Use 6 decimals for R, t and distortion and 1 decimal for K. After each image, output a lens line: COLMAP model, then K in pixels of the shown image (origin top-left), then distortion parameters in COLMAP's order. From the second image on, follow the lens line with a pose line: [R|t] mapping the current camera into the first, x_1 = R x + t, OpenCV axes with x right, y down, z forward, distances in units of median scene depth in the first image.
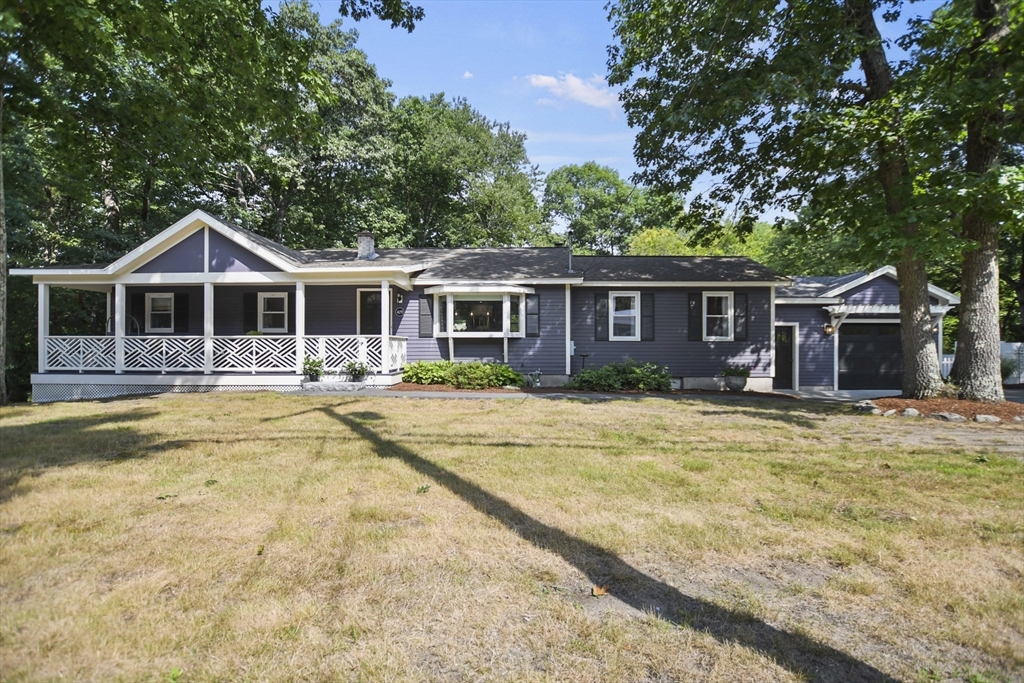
lens RADIAL K [[456.8, 0, 511.1], [0, 456.8, 346.3], [0, 0, 1]] dist [-0.038303, 0.007790]
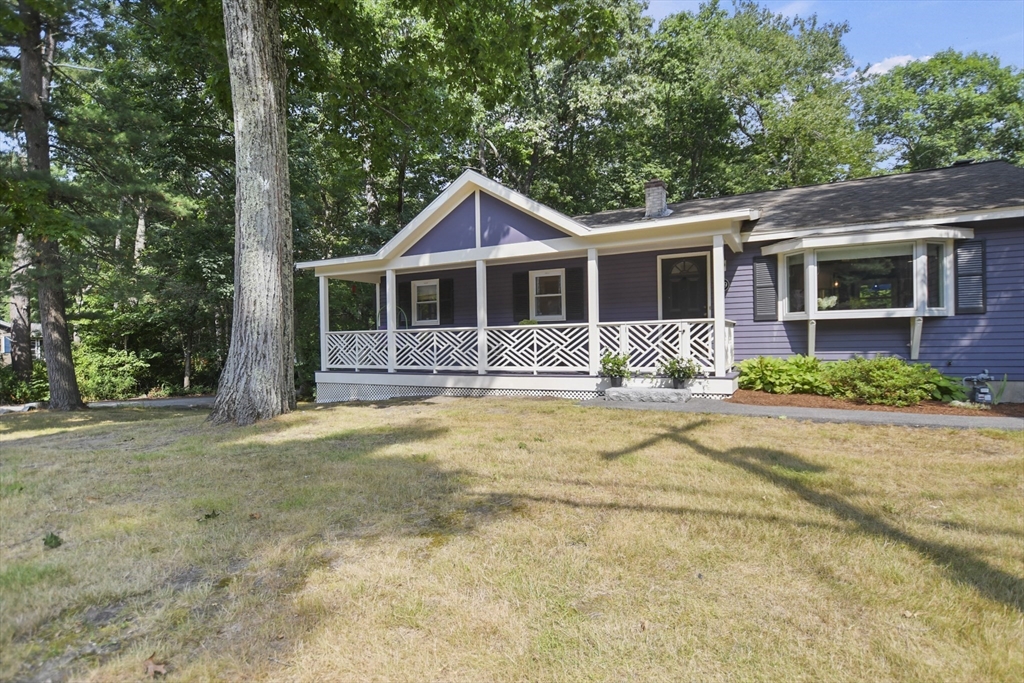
lens RADIAL K [[546.4, 0, 512.0], [0, 546.4, 341.5], [0, 0, 1]] dist [-0.023881, 0.000070]
pose [[0.887036, -0.014798, -0.461463, -0.168709], [0.017530, 0.999845, 0.001633, 0.002449], [0.461368, -0.009538, 0.887158, 0.153153]]
